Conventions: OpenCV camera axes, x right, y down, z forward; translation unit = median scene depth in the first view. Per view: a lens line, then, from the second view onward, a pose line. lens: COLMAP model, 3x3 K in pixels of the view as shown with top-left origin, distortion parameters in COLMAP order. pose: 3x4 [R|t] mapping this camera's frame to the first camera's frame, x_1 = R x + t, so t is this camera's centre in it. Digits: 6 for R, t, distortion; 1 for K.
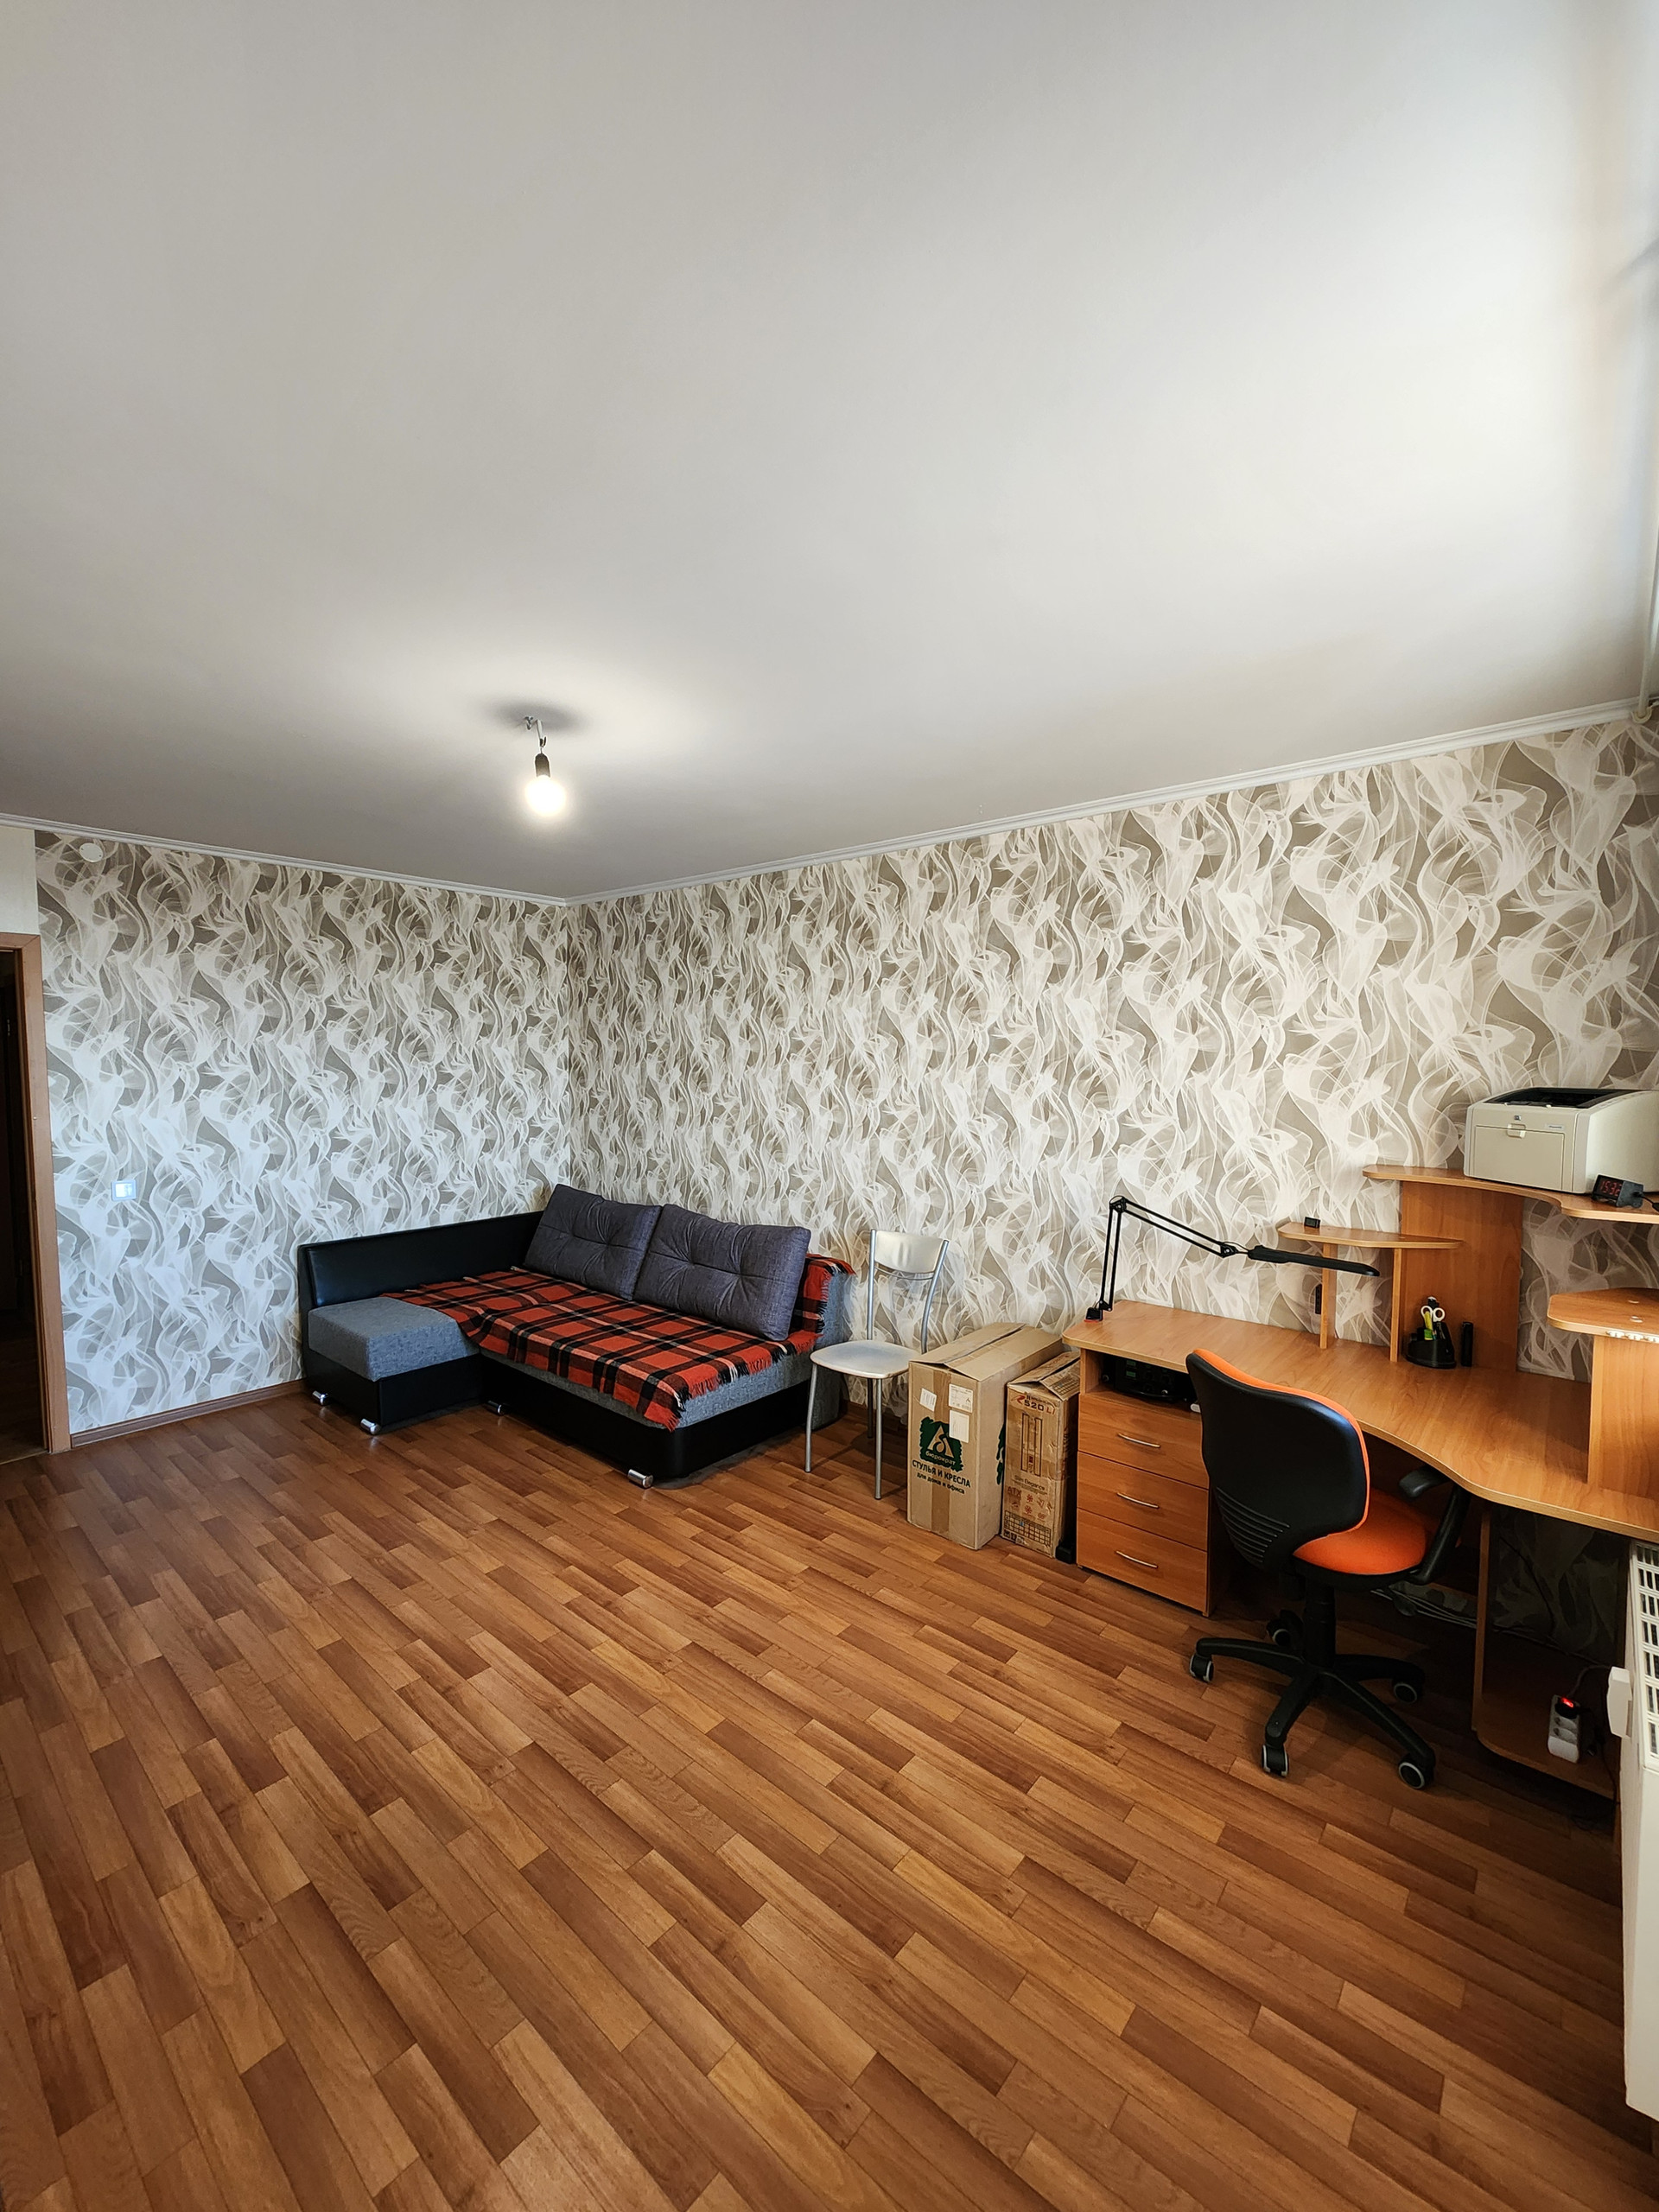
lens RADIAL K [[901.9, 0, 829.5], [0, 901.9, 1106.0], [0, 0, 1]] dist [0.000564, -0.000534]
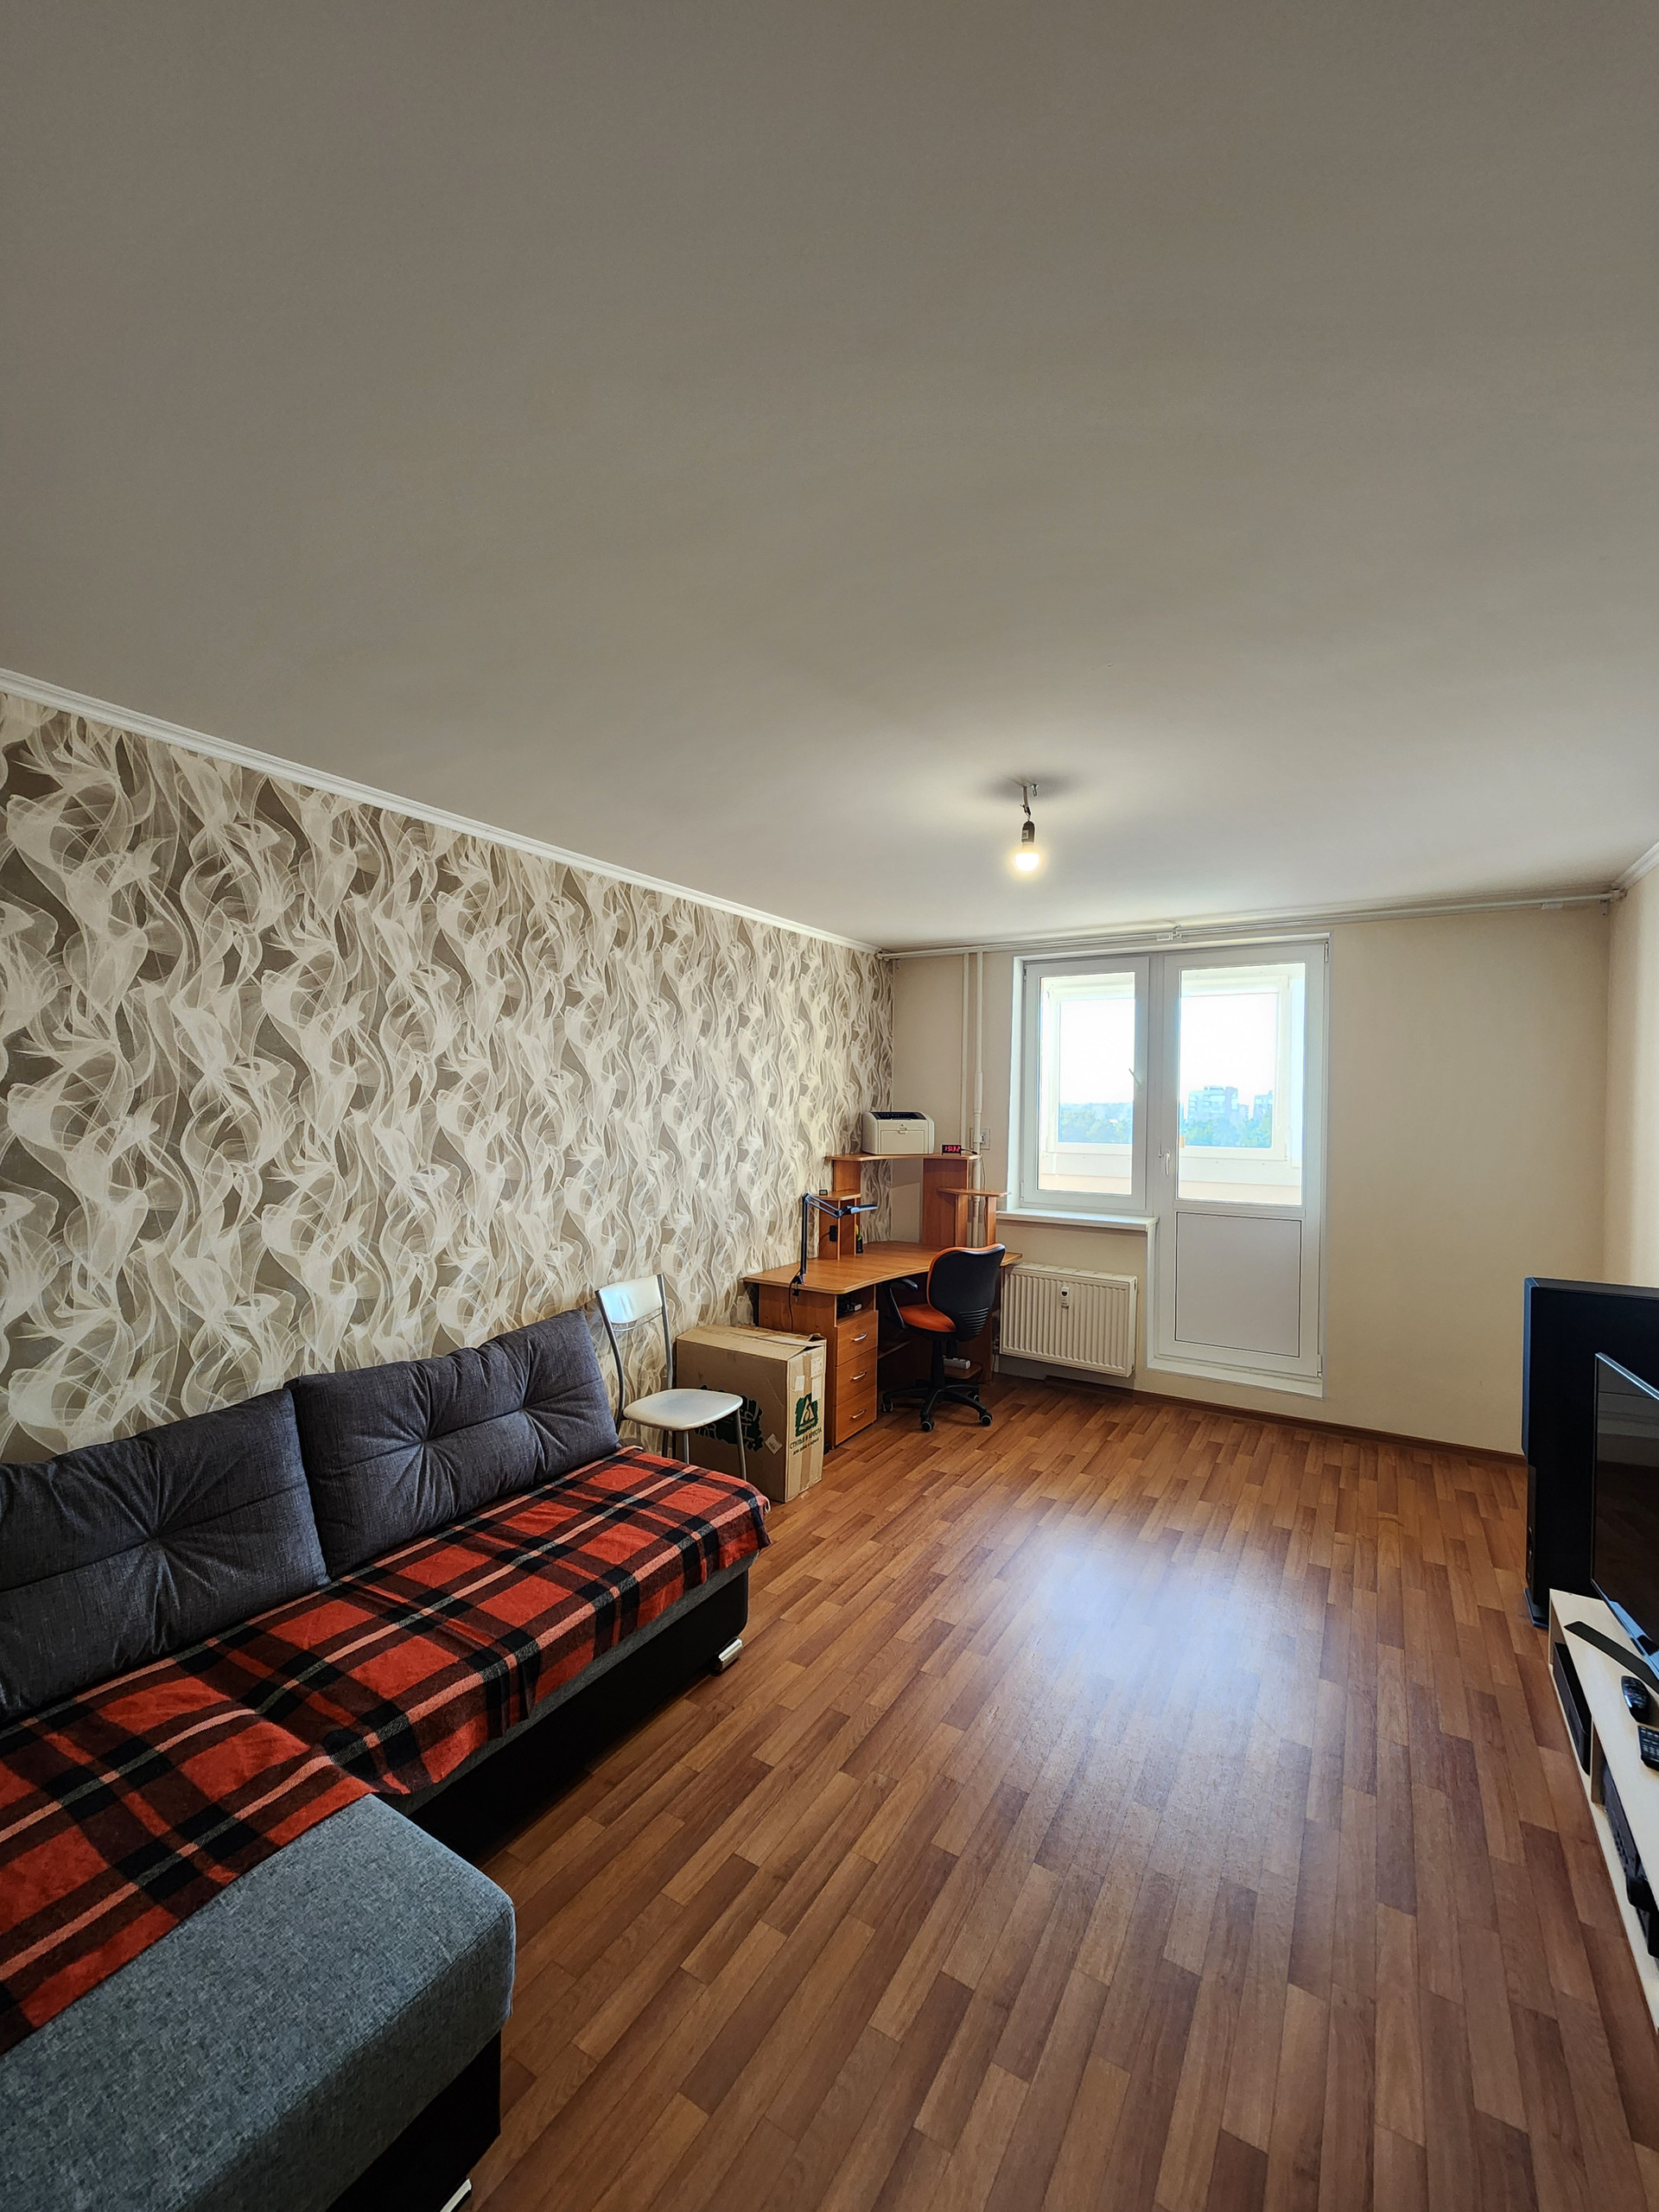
lens RADIAL K [[901.9, 0, 829.5], [0, 901.9, 1106.0], [0, 0, 1]] dist [0.000564, -0.000534]
pose [[-0.157518, -0.012051, 0.987443, -0.910448], [0.045591, 0.998771, 0.019462, -0.054302], [-0.986463, 0.048084, -0.156775, 0.956674]]
